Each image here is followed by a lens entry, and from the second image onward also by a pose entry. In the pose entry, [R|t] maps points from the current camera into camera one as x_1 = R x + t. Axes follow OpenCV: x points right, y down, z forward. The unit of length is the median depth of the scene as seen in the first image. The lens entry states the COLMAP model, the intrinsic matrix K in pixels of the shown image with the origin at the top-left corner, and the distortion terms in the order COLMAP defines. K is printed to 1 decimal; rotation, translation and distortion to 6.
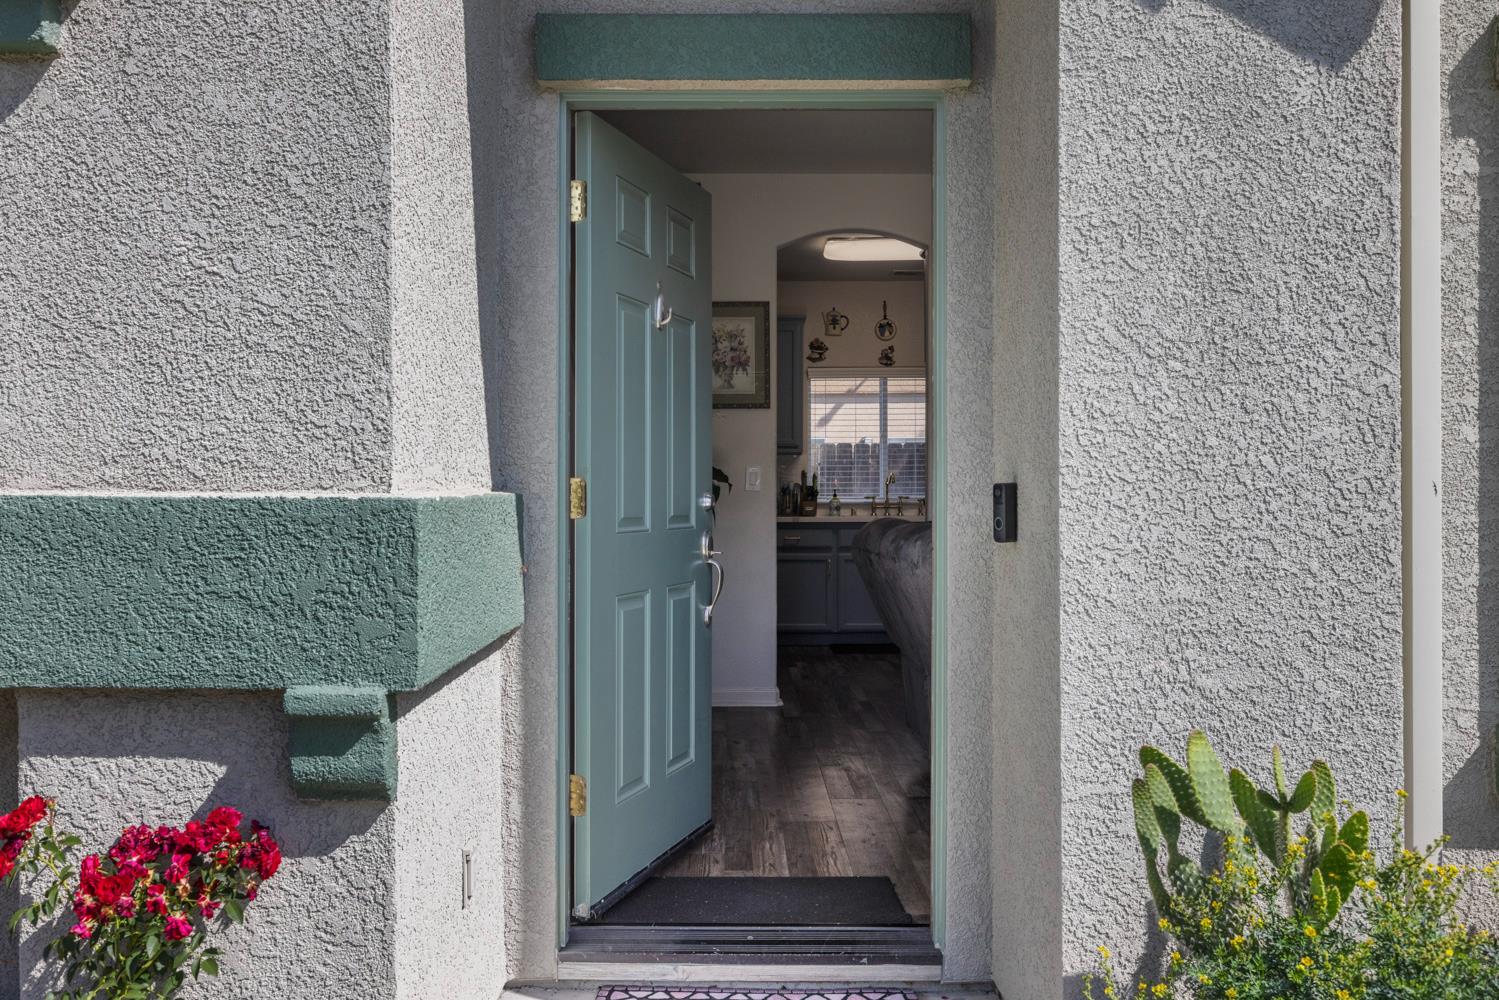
lens RADIAL K [[1240.8, 0, 752.3], [0, 1240.8, 499.0], [0, 0, 1]] dist [0.018452, 0.006190]
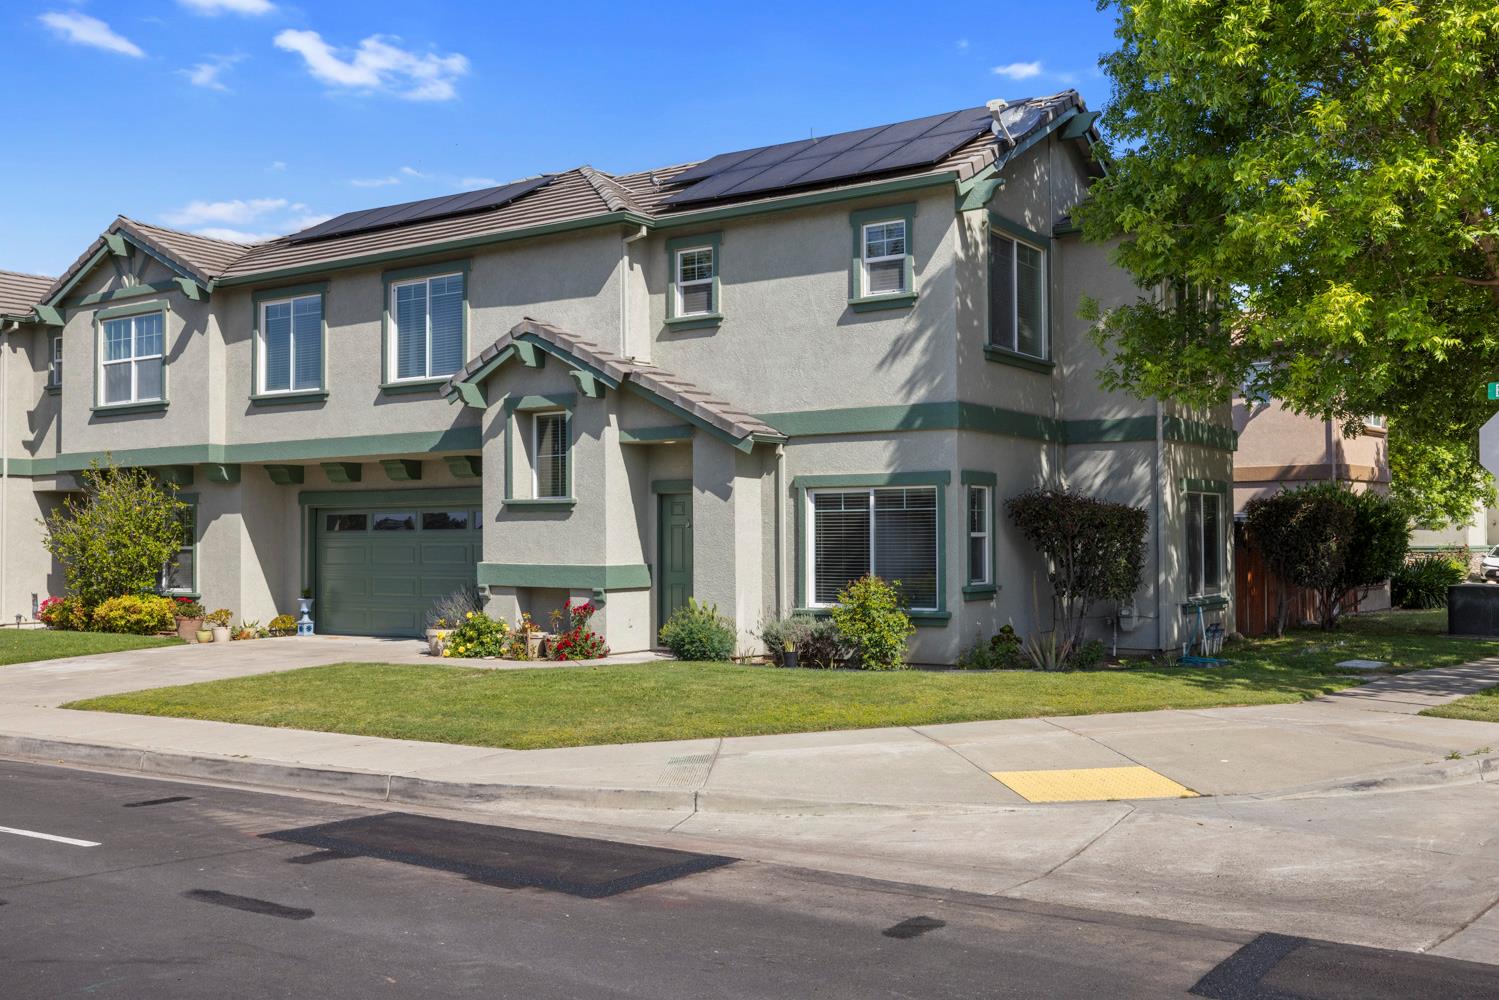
lens RADIAL K [[1448.3, 0, 752.8], [0, 1448.3, 508.0], [0, 0, 1]] dist [0.001364, 0.000000]
pose [[0.827102, -0.016935, -0.561796, 4.430404], [0.004366, 0.999709, -0.023707, -0.113029], [0.562034, 0.017155, 0.826936, -4.774002]]
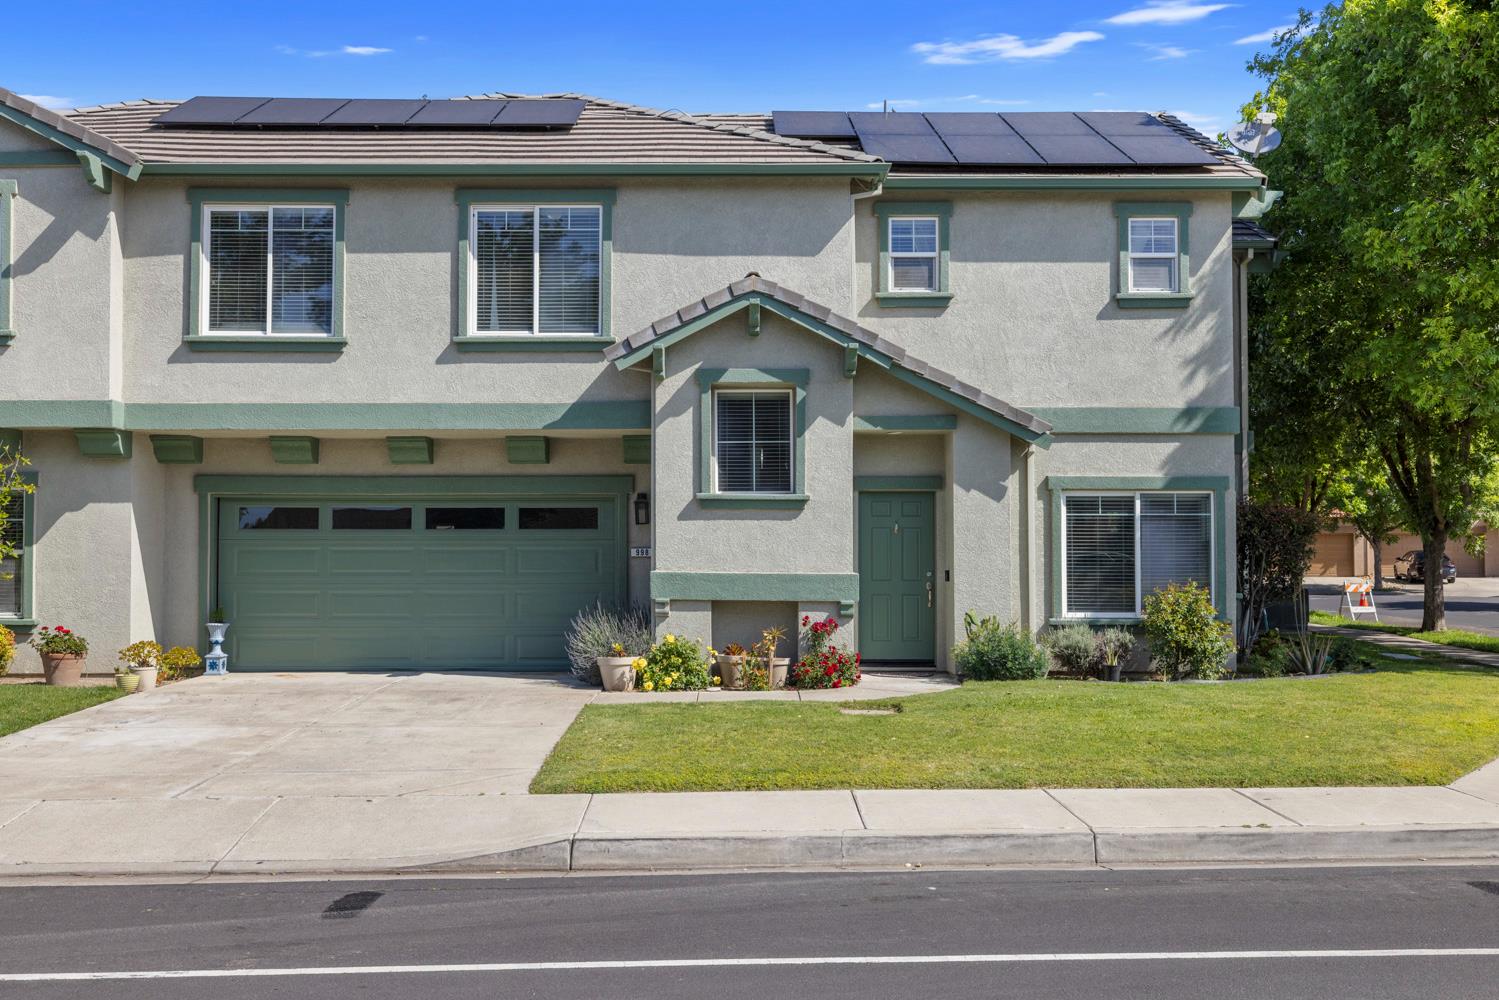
lens RADIAL K [[1448.3, 0, 755.4], [0, 1448.3, 504.1], [0, 0, 1]] dist [0.001364, 0.000000]
pose [[1.000000, 0.000154, -0.000718, -0.631677], [-0.000176, 0.999531, -0.030617, -0.108973], [0.000713, 0.030617, 0.999531, -5.372758]]
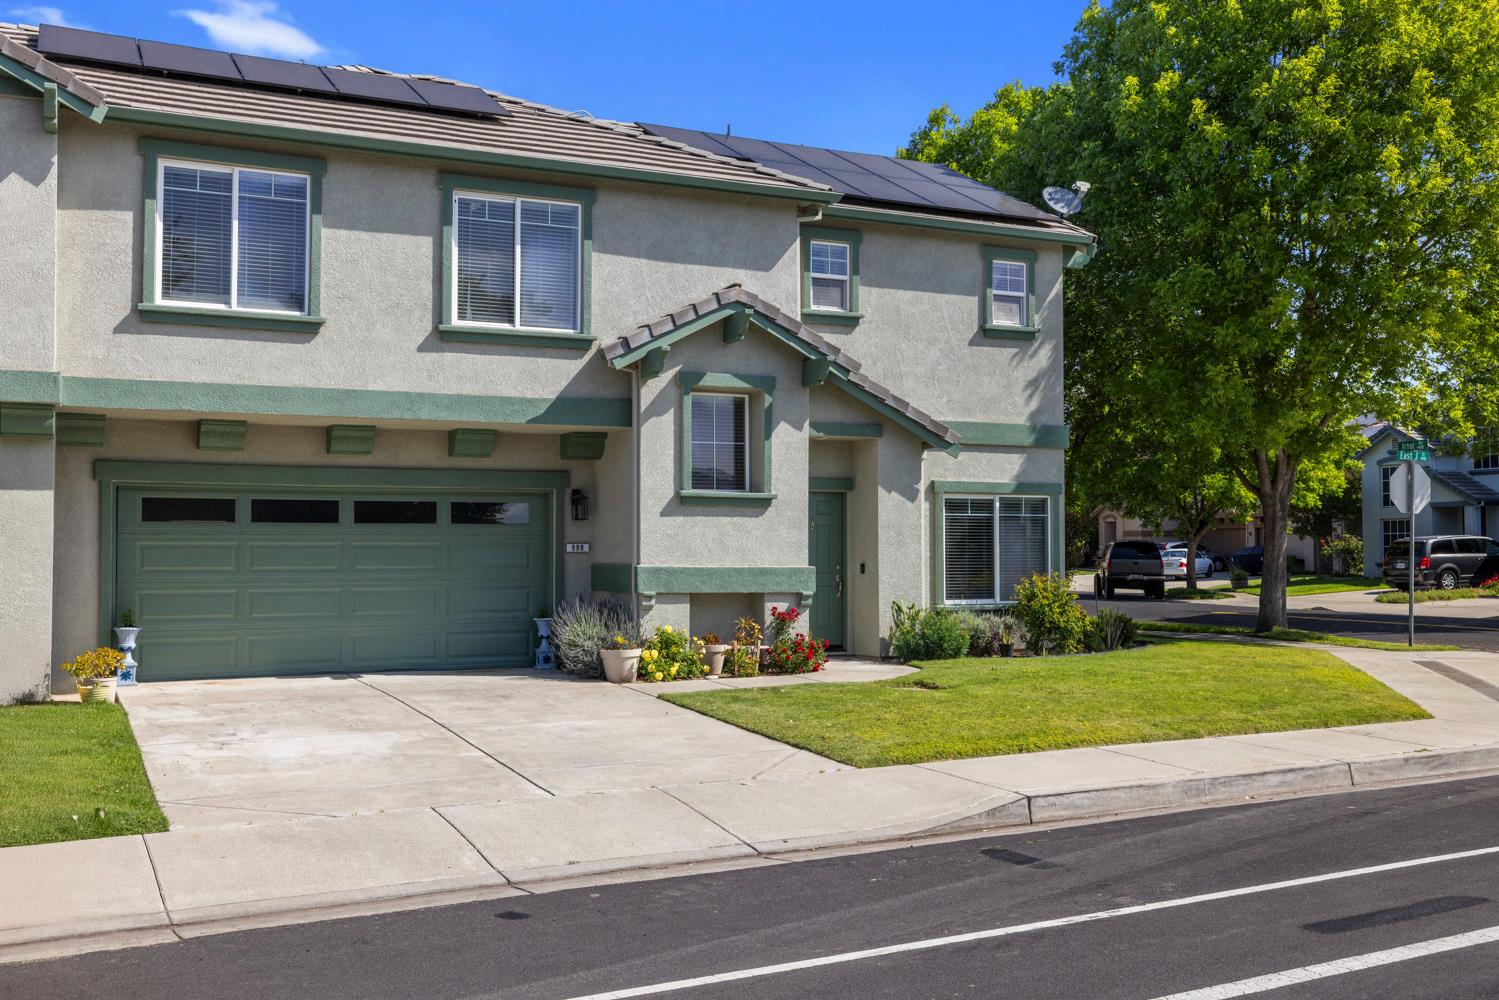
lens RADIAL K [[1448.3, 0, 758.4], [0, 1448.3, 498.7], [0, 0, 1]] dist [0.001364, 0.000000]
pose [[0.901437, 0.014282, 0.432675, -3.330930], [-0.000025, 0.999457, -0.032939, -0.096323], [-0.432911, 0.029681, 0.900948, -5.157677]]
